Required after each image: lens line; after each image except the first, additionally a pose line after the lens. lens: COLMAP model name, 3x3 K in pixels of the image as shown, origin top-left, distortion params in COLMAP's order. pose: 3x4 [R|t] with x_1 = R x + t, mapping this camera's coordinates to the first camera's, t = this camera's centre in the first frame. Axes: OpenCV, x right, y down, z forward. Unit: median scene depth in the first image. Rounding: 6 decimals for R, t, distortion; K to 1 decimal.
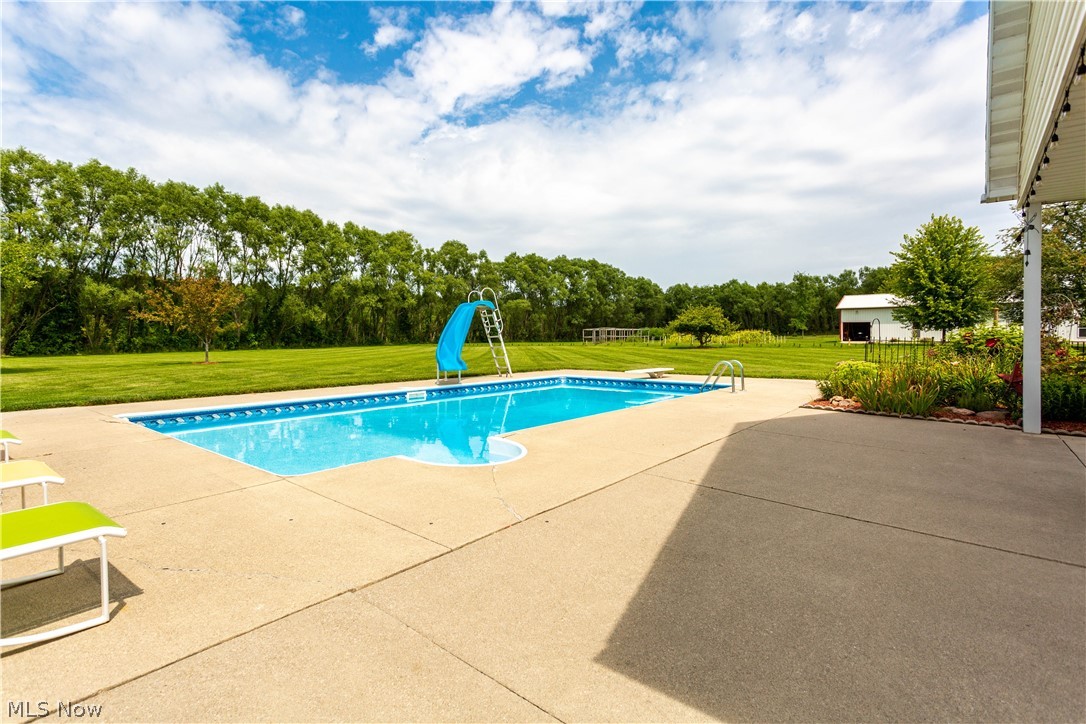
lens RADIAL K [[522.3, 0, 545.3], [0, 522.3, 358.1], [0, 0, 1]] dist [0.000249, 0.000435]
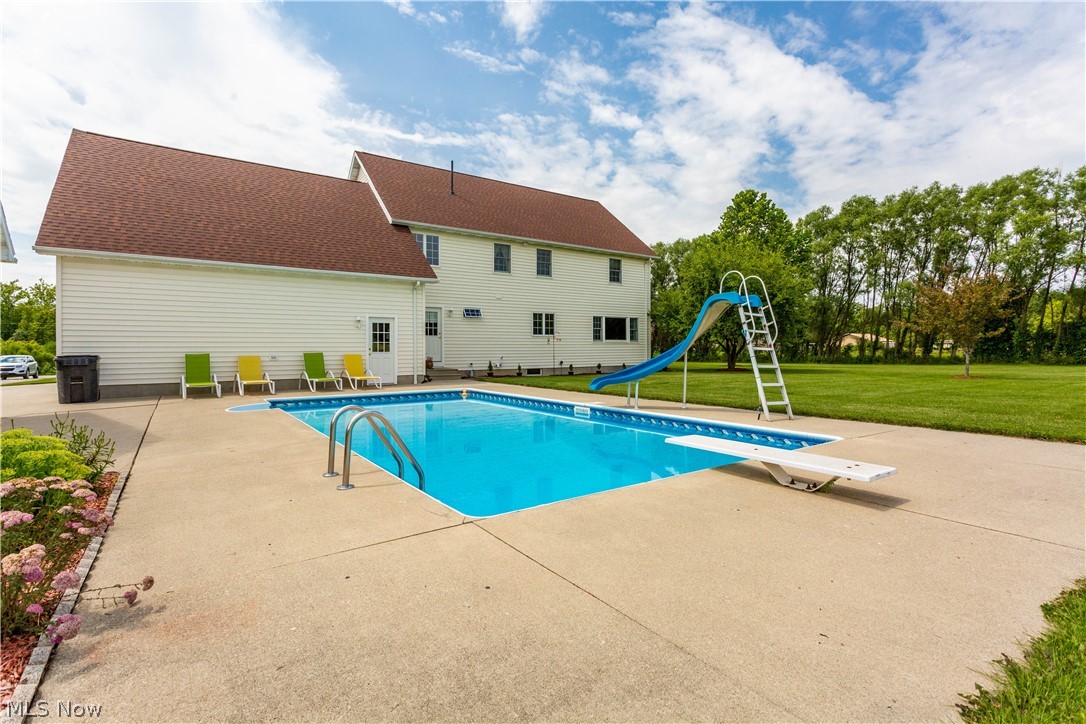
lens RADIAL K [[522.3, 0, 543.7], [0, 522.3, 358.1], [0, 0, 1]] dist [0.000249, 0.000435]
pose [[-0.260812, 0.013713, -0.965292, 0.577831], [-0.025308, 0.999458, 0.021036, -0.038984], [0.965058, 0.029916, -0.260324, 0.914651]]
